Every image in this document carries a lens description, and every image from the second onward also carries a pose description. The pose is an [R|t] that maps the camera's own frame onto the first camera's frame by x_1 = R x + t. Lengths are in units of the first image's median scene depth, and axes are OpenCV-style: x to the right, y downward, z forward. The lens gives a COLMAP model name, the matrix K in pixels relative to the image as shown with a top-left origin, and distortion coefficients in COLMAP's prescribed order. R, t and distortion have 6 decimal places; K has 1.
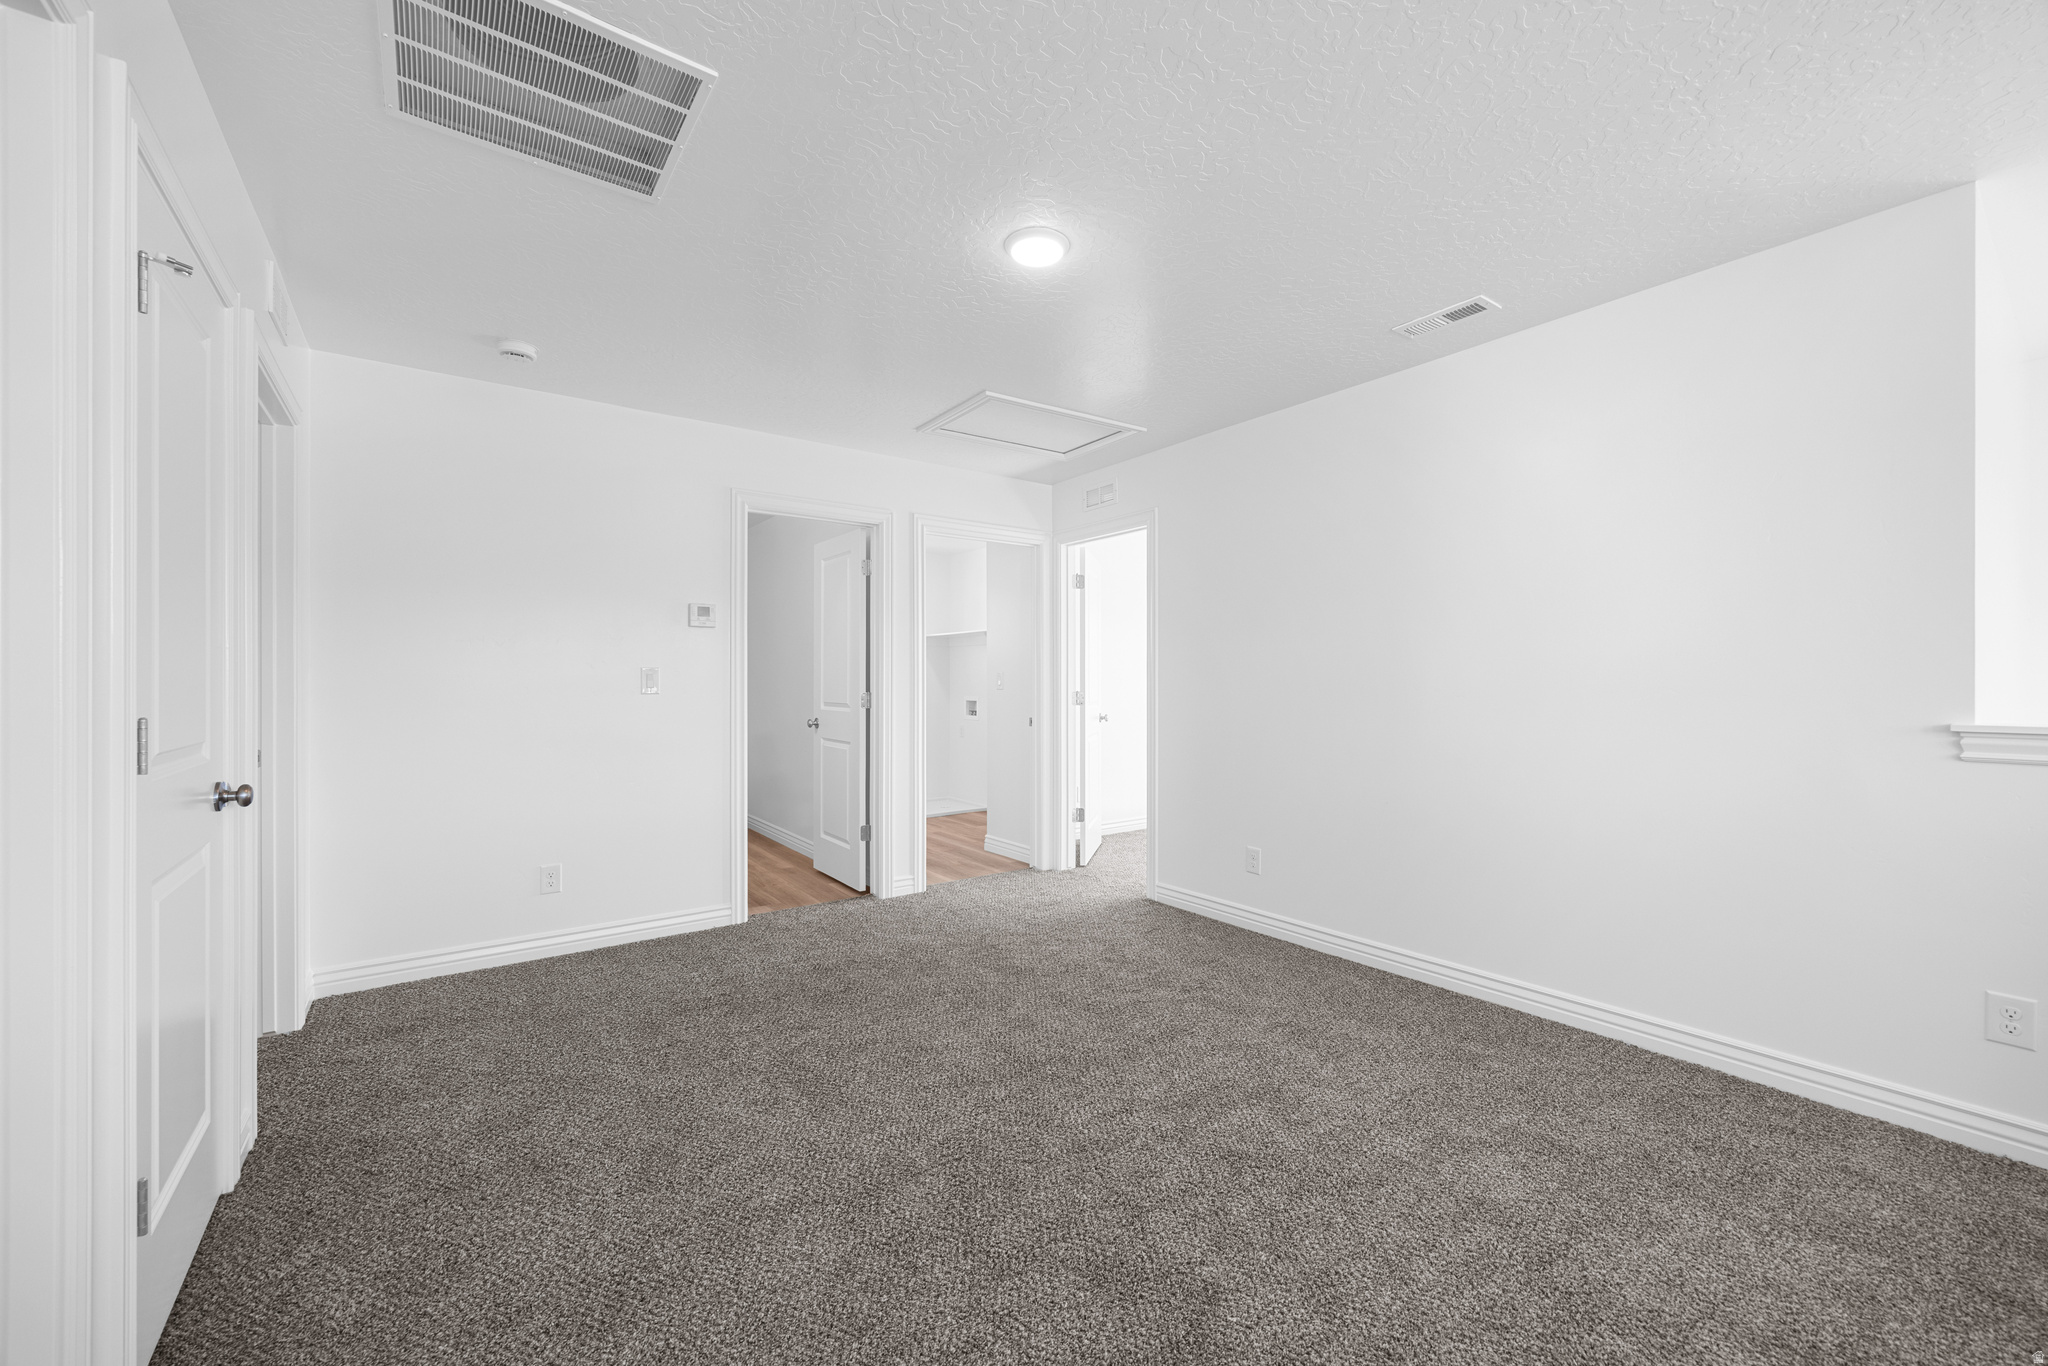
lens RADIAL K [[787.6, 0, 1032.1], [0, 787.6, 686.0], [0, 0, 1]] dist [-0.000139, -0.000114]
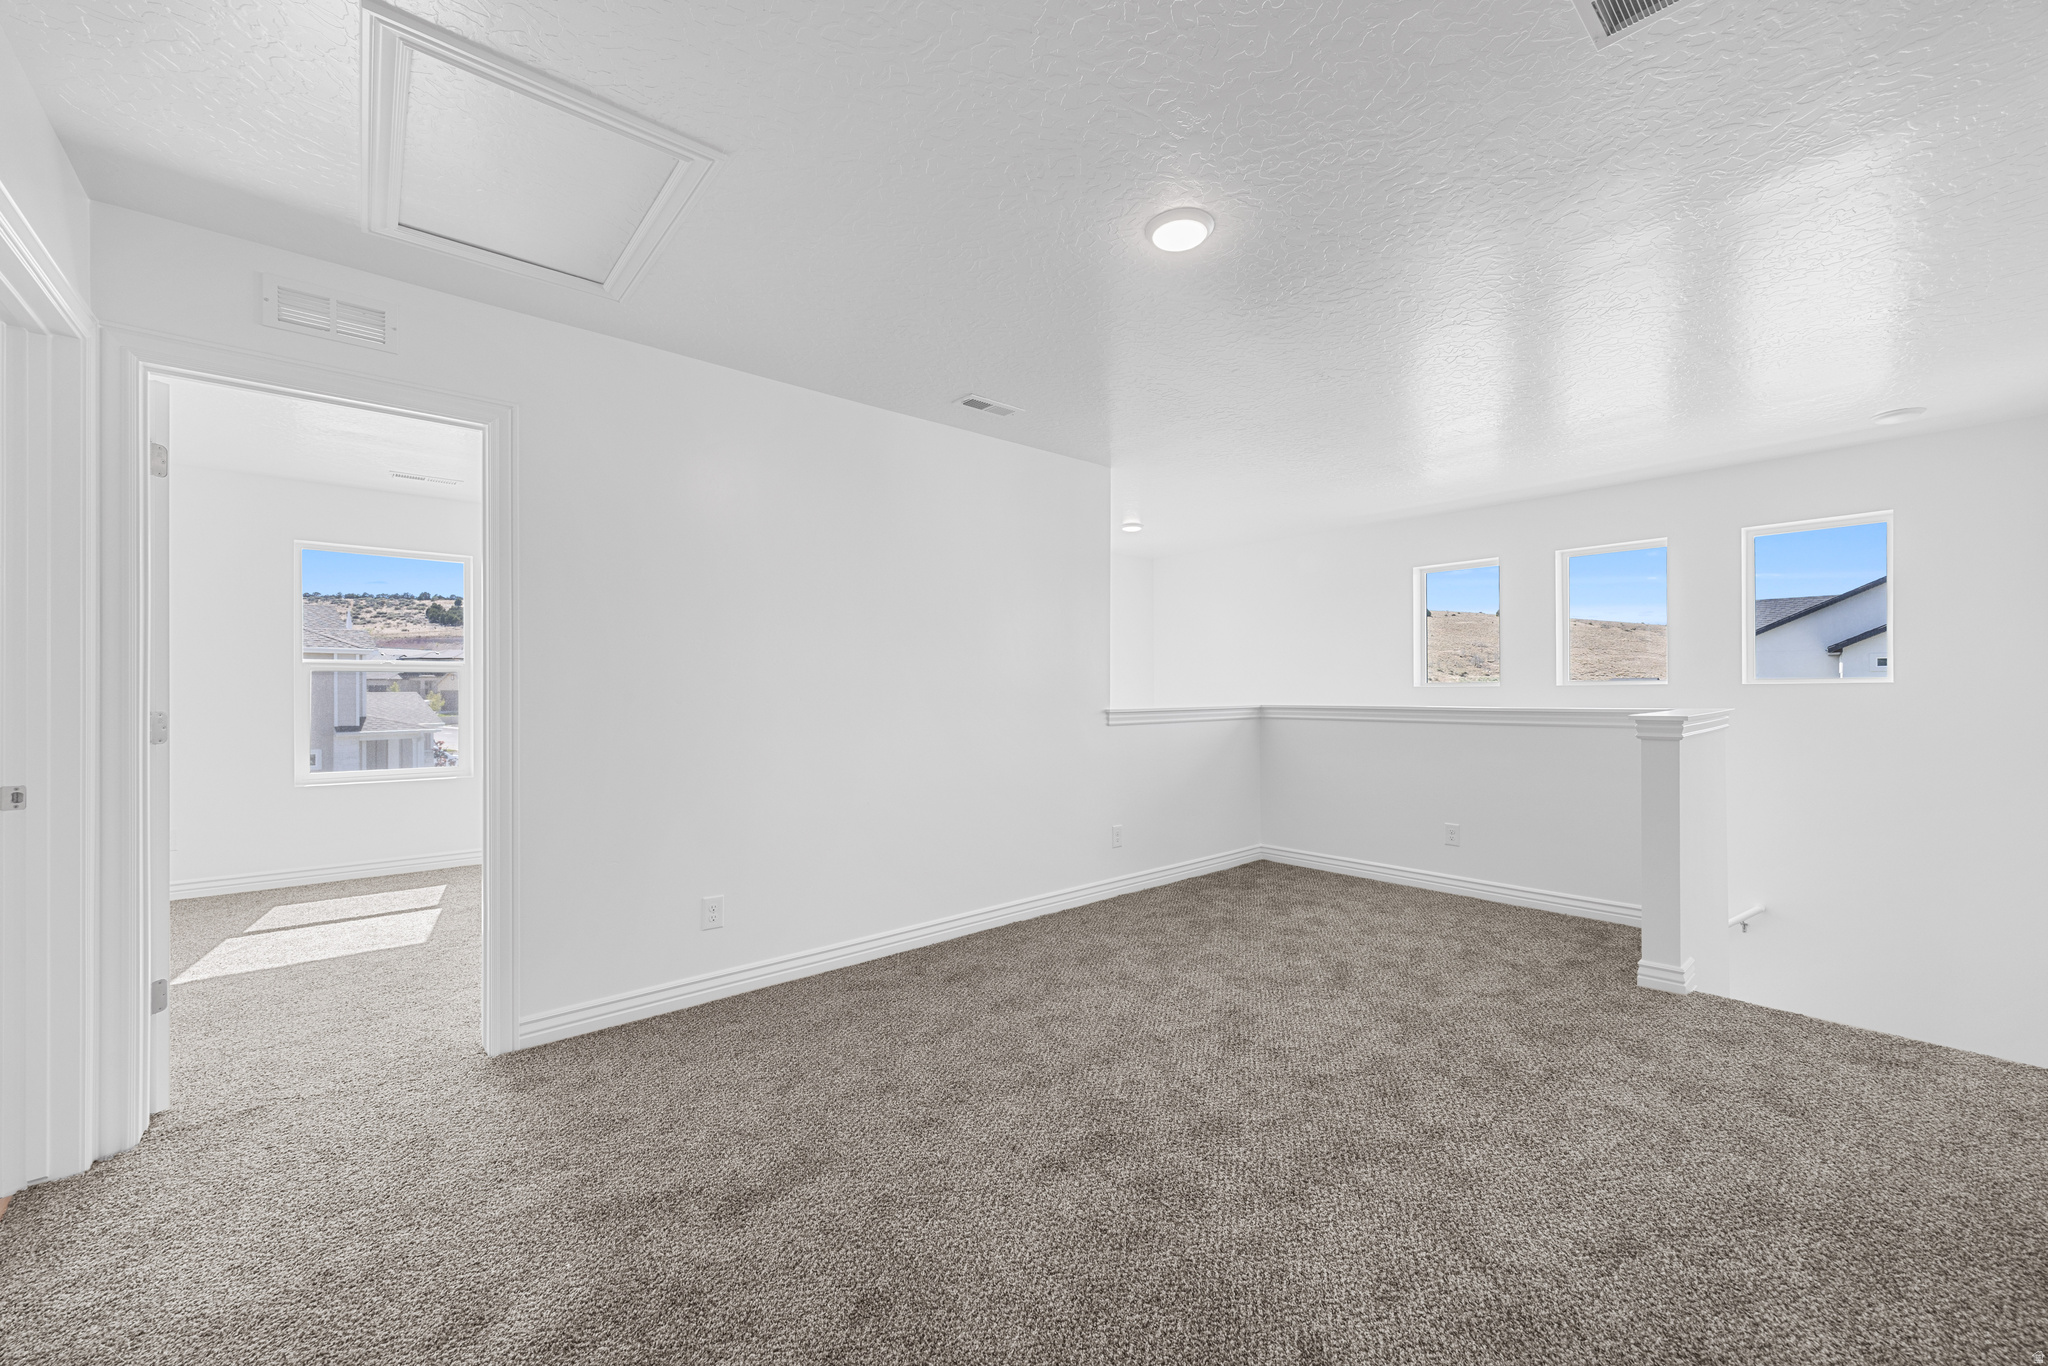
lens RADIAL K [[787.6, 0, 1032.1], [0, 787.6, 686.0], [0, 0, 1]] dist [-0.000139, -0.000114]
pose [[-0.069764, 0.008836, 0.997524, -0.749027], [0.009251, 0.999923, -0.008211, 0.000724], [-0.997521, 0.008656, -0.069840, 1.008547]]
